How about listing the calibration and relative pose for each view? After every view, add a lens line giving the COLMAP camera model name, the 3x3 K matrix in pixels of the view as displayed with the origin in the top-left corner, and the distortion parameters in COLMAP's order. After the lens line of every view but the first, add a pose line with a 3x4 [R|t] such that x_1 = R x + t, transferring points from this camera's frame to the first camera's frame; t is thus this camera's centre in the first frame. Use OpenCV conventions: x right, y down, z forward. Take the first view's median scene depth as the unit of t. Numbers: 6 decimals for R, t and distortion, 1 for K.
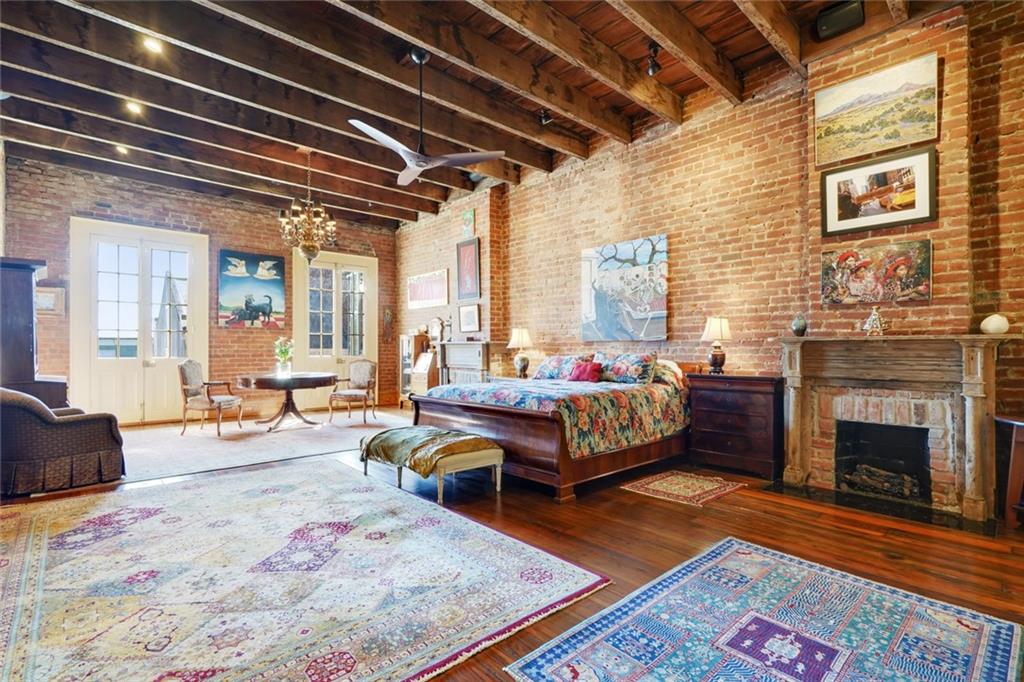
lens RADIAL K [[473.9, 0, 507.8], [0, 473.9, 341.4], [0, 0, 1]] dist [0.000005, 0.000083]
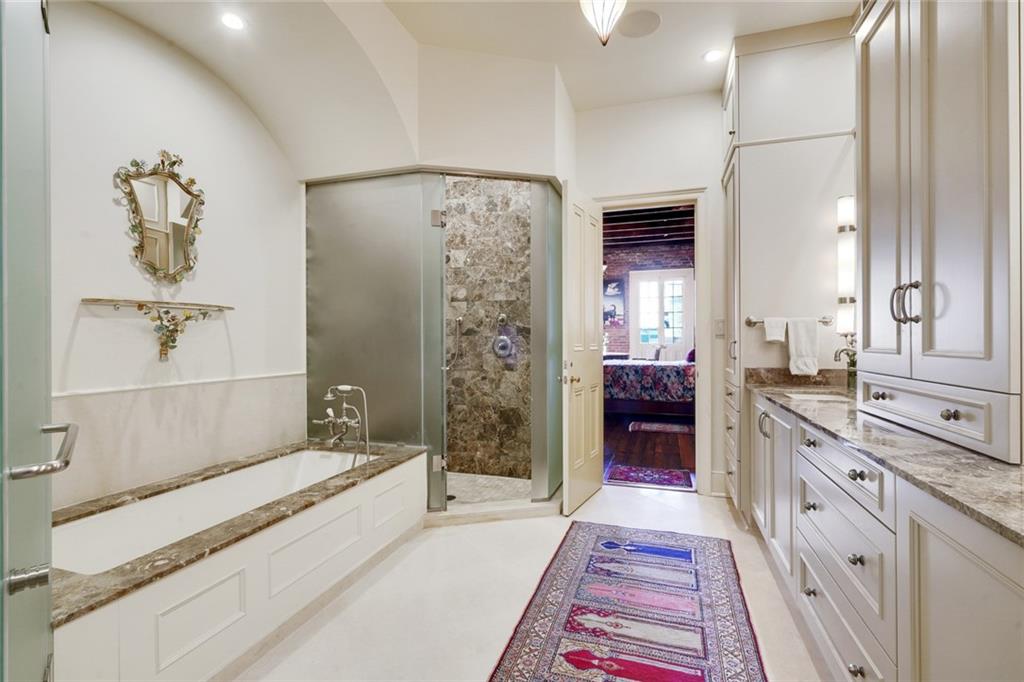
lens RADIAL K [[473.9, 0, 507.8], [0, 473.9, 341.4], [0, 0, 1]] dist [0.000005, 0.000083]
pose [[0.493882, 0.002636, -0.869525, 0.707328], [0.020019, 0.999696, 0.014401, -0.004020], [0.869298, -0.024519, 0.493679, -0.097626]]
